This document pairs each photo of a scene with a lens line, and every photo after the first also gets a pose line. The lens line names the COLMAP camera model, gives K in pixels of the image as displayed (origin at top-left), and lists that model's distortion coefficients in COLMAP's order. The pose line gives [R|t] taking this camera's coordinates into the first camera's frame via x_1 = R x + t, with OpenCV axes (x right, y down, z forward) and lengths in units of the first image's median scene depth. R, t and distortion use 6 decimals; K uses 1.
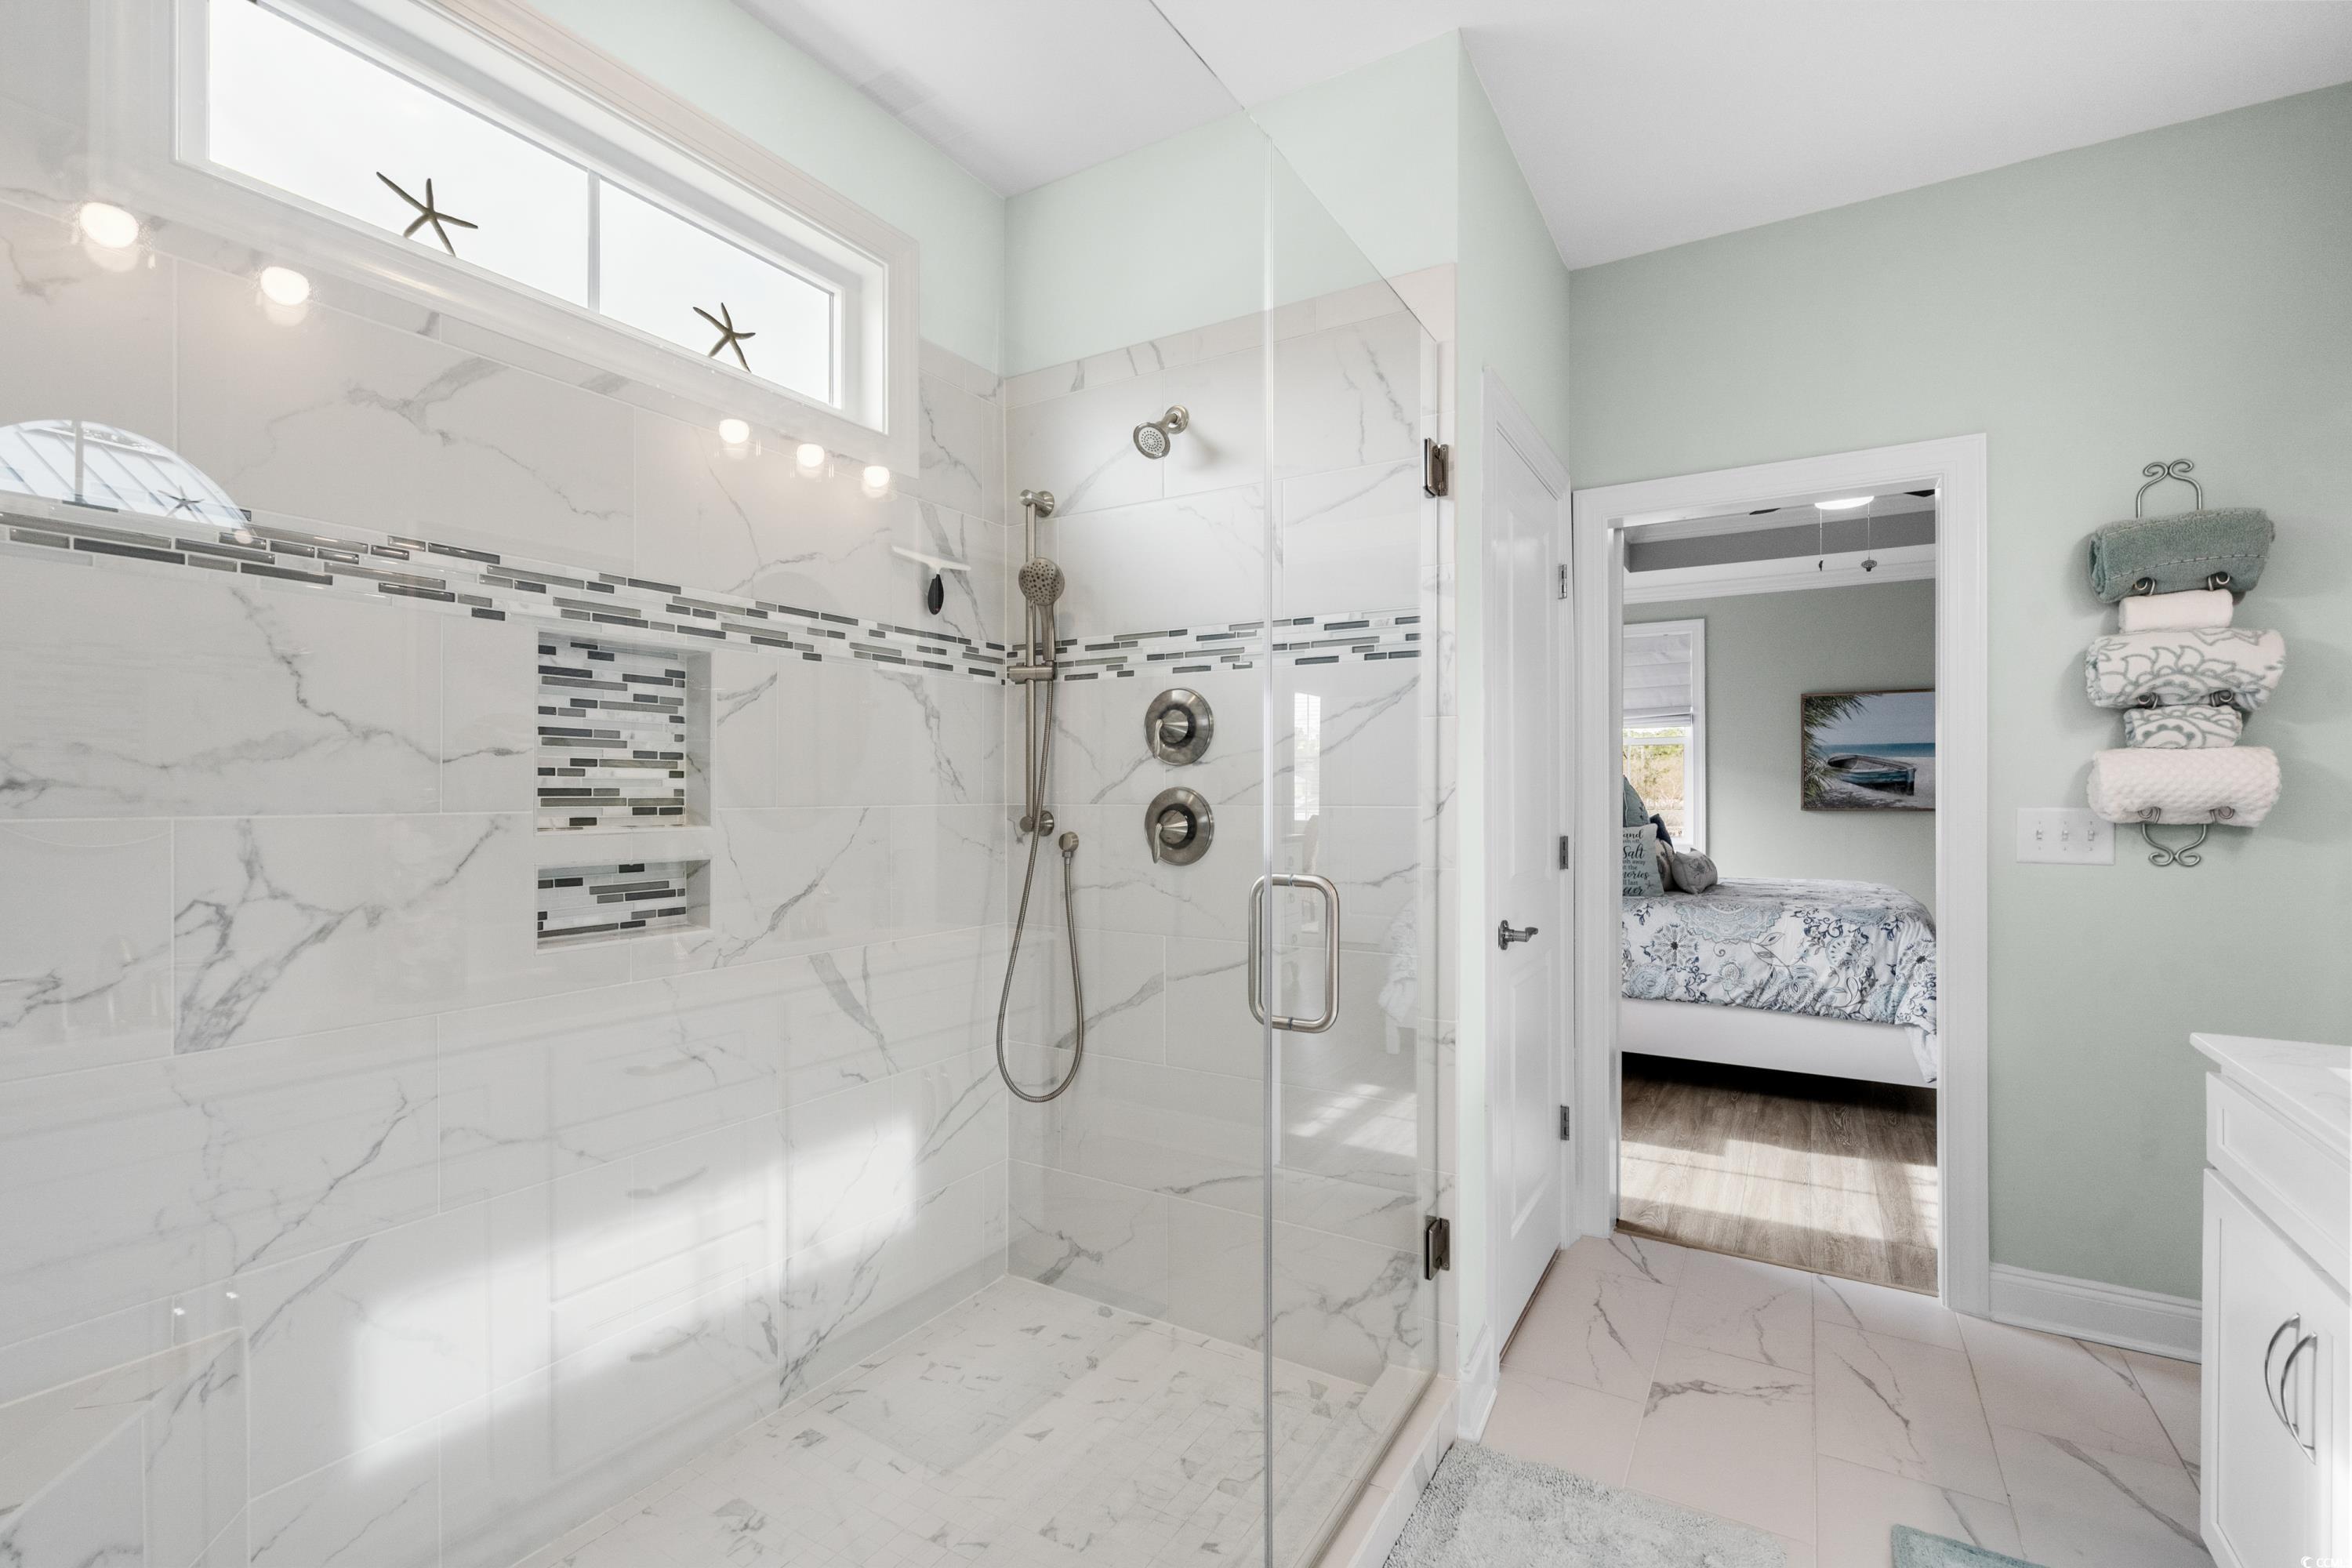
lens RADIAL K [[1066.8, 0, 1166.3], [0, 1066.8, 786.5], [0, 0, 1]] dist [-0.006084, 0.004311]
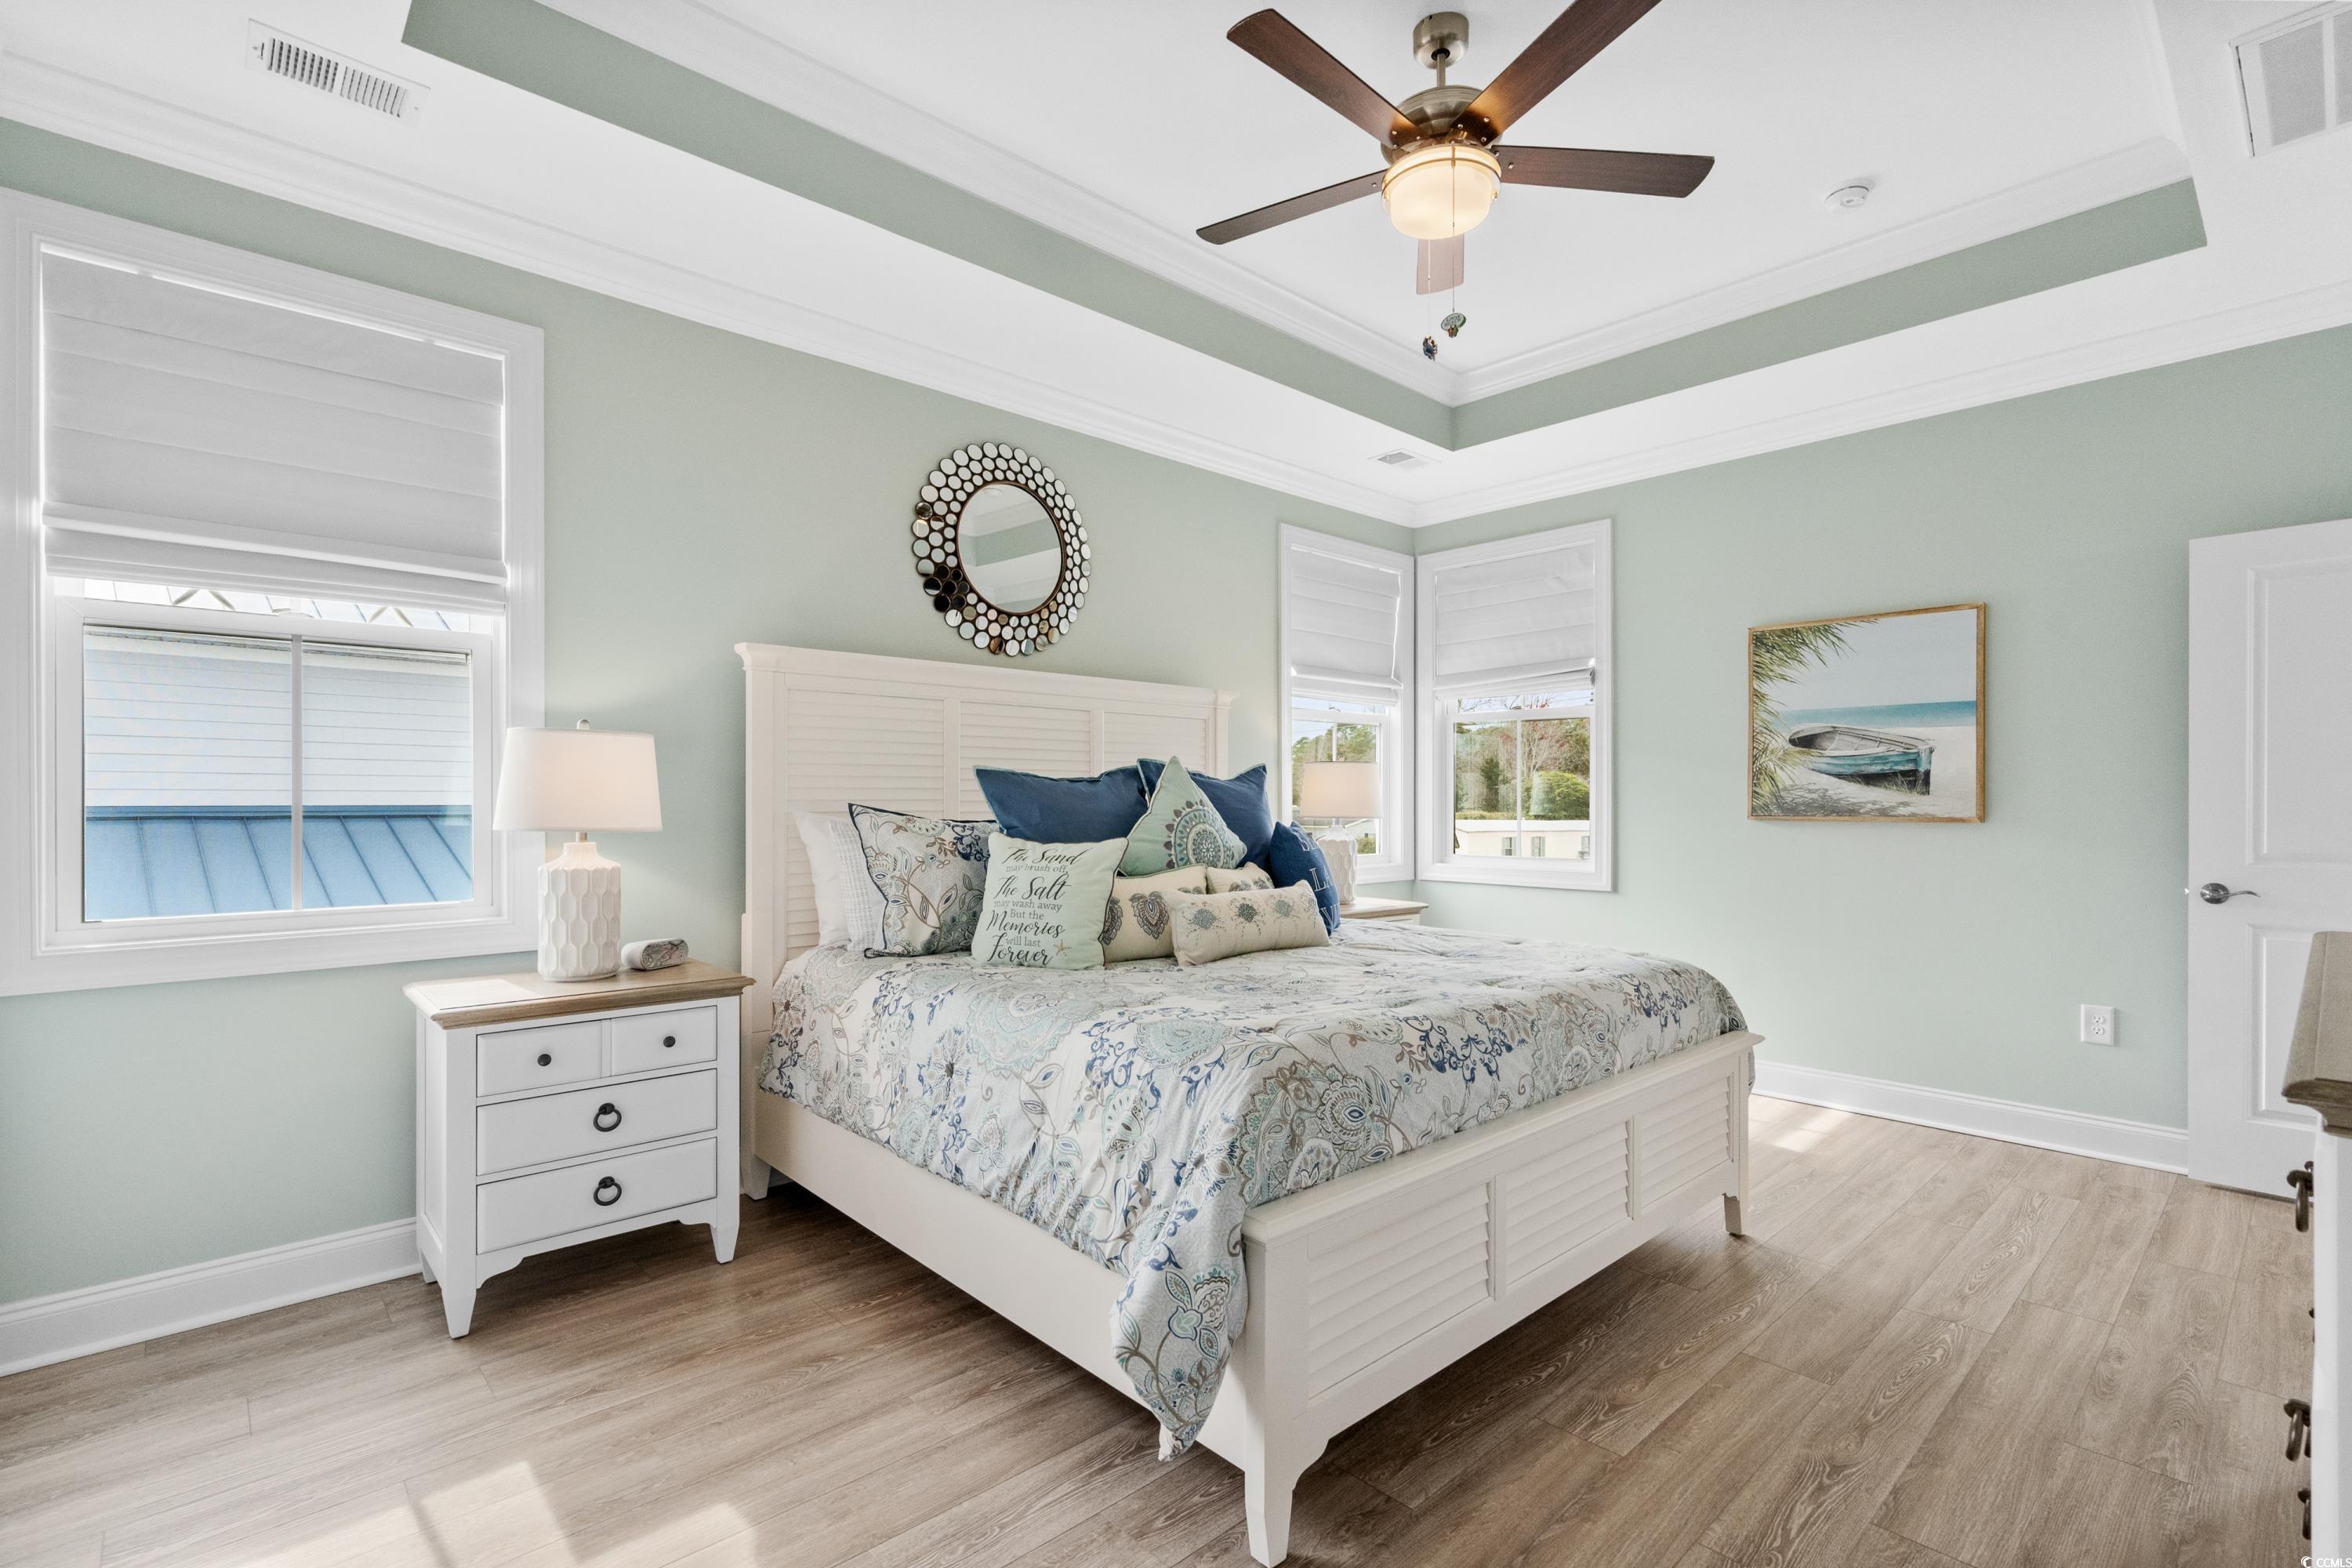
lens RADIAL K [[1066.8, 0, 1182.9], [0, 1066.8, 799.1], [0, 0, 1]] dist [-0.006084, 0.004311]
pose [[0.960734, 0.001765, -0.277465, 0.475139], [-0.000329, 0.999986, 0.005221, 0.008176], [0.277470, -0.004924, 0.960722, 0.339620]]
